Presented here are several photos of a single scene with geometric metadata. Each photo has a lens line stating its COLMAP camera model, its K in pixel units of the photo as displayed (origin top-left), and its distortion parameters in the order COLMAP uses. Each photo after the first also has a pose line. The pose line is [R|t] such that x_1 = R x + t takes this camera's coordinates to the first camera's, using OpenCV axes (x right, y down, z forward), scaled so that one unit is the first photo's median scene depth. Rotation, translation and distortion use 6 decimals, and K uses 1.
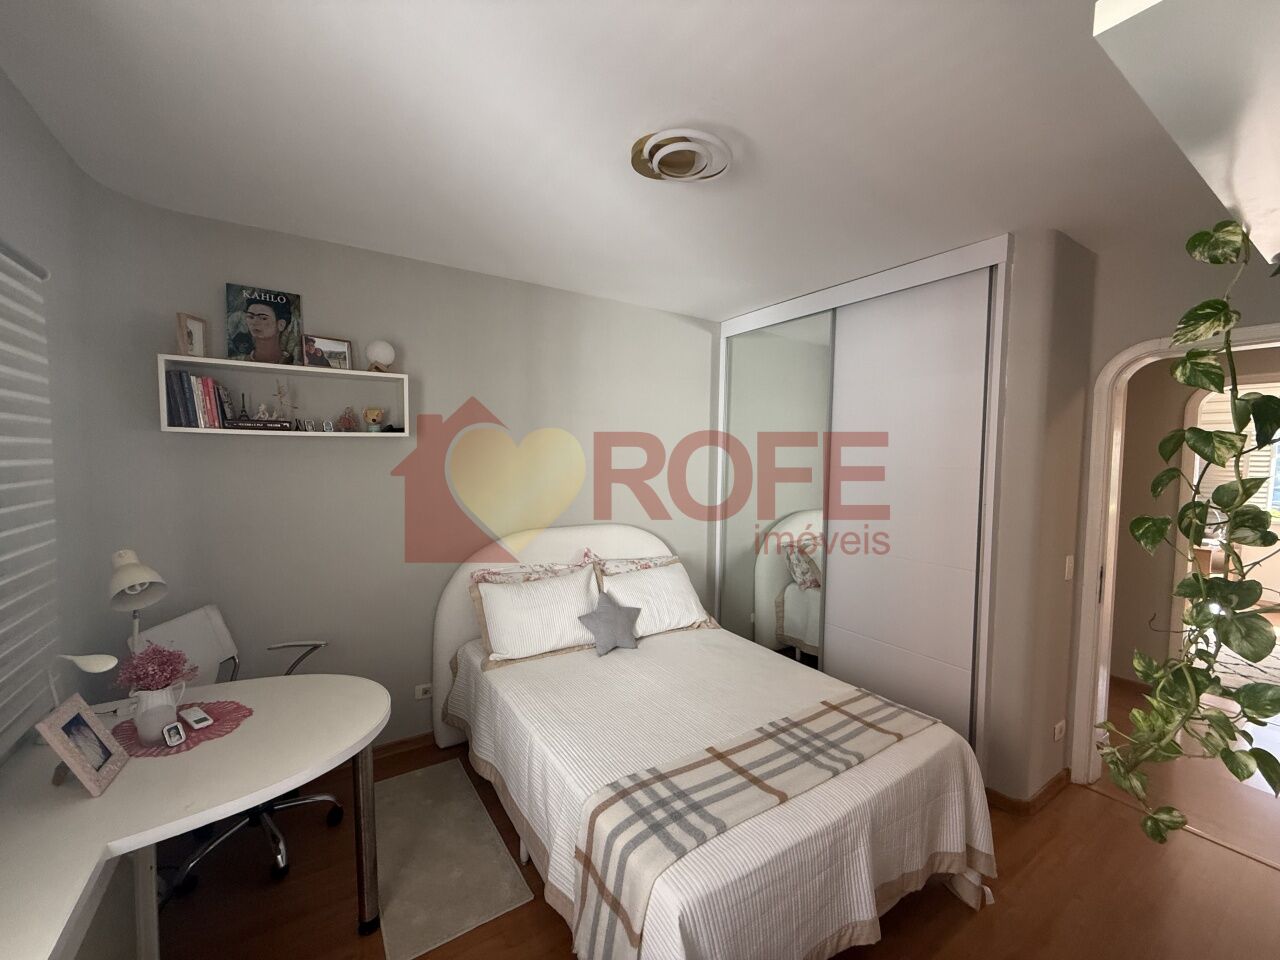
lens RADIAL K [[506.9, 0, 636.3], [0, 506.9, 482.2], [0, 0, 1]] dist [-0.000403, 0.000248]
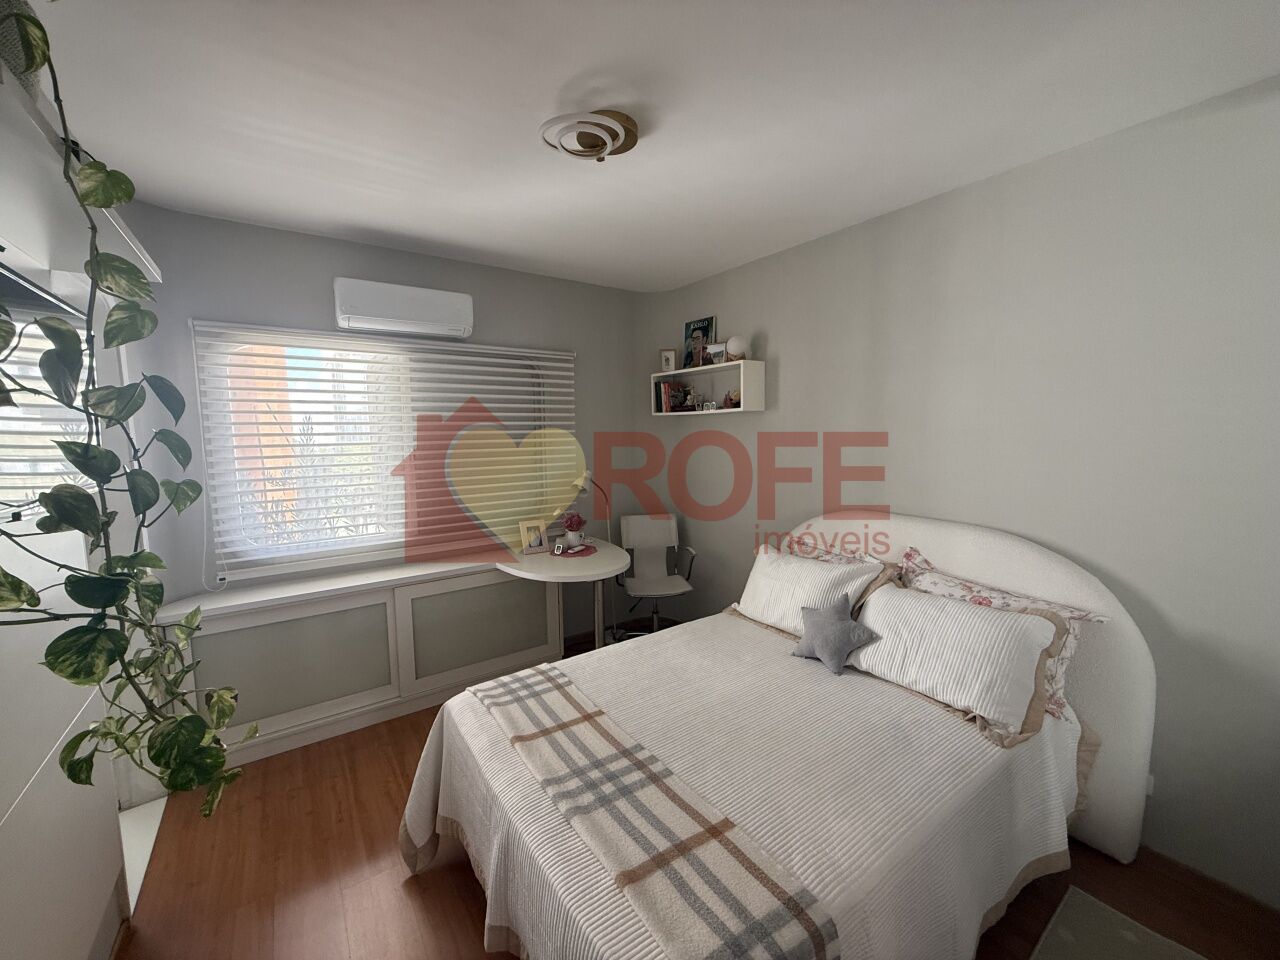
lens RADIAL K [[506.9, 0, 639.9], [0, 506.9, 479.4], [0, 0, 1]] dist [-0.000403, 0.000248]
pose [[0.042875, 0.086132, -0.995361, 0.903745], [-0.045826, 0.995398, 0.084161, -0.018459], [0.998029, 0.042005, 0.046625, 0.822128]]
